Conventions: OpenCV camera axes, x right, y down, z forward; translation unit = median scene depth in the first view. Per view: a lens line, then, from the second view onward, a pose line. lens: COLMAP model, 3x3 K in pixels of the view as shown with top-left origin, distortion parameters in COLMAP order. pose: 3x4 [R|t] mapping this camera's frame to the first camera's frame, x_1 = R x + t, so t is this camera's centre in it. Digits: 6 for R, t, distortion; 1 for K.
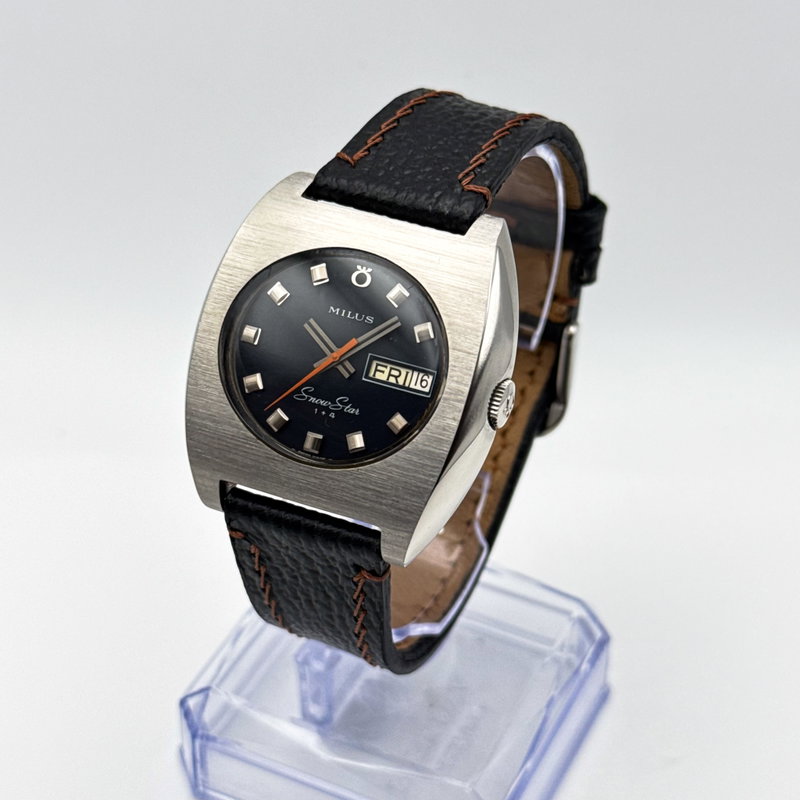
lens RADIAL K [[1933.9, 0, 400.0], [0, 1933.9, 400.0], [0, 0, 1]] dist [-0.014877, 0.120795]
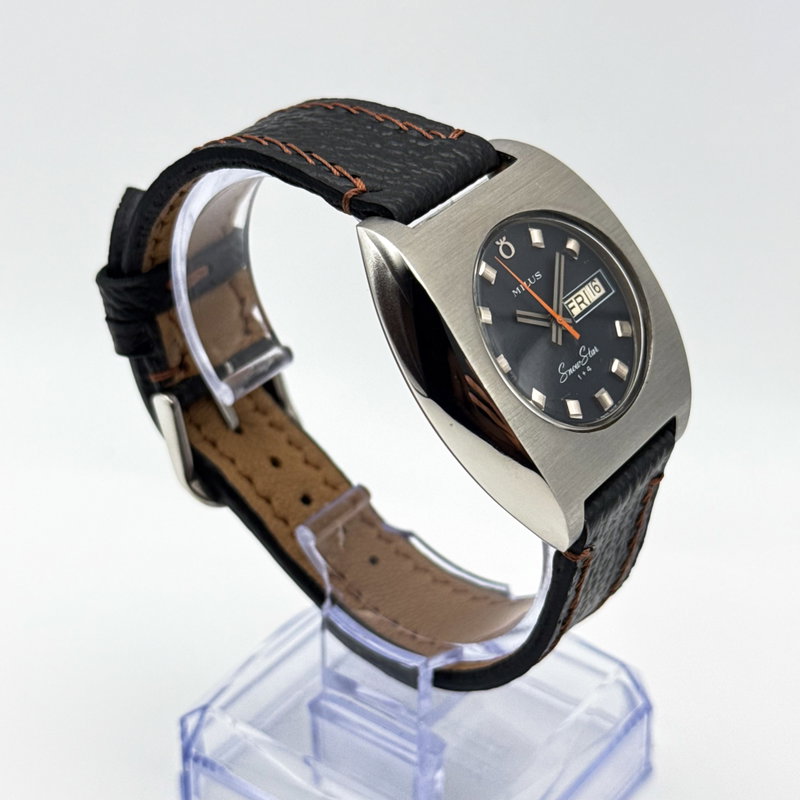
lens RADIAL K [[1933.9, 0, 400.0], [0, 1933.9, 400.0], [0, 0, 1]] dist [-0.014877, 0.120795]
pose [[0.160666, -0.520933, 0.838341, -0.864945], [0.582598, 0.735677, 0.345485, -0.367955], [-0.796722, 0.432908, 0.421693, 0.671390]]
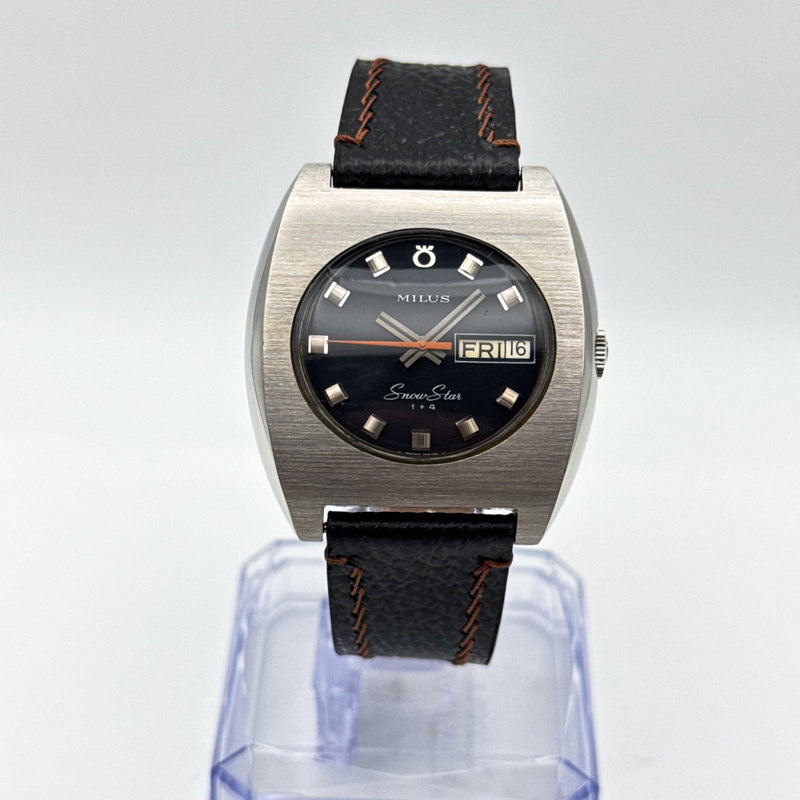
lens RADIAL K [[1933.9, 0, 400.0], [0, 1933.9, 400.0], [0, 0, 1]] dist [-0.014877, 0.120795]
pose [[0.909551, -0.231151, 0.345379, -0.370021], [0.231390, 0.971990, 0.041158, -0.037316], [-0.345218, 0.042482, 0.937560, 0.127382]]
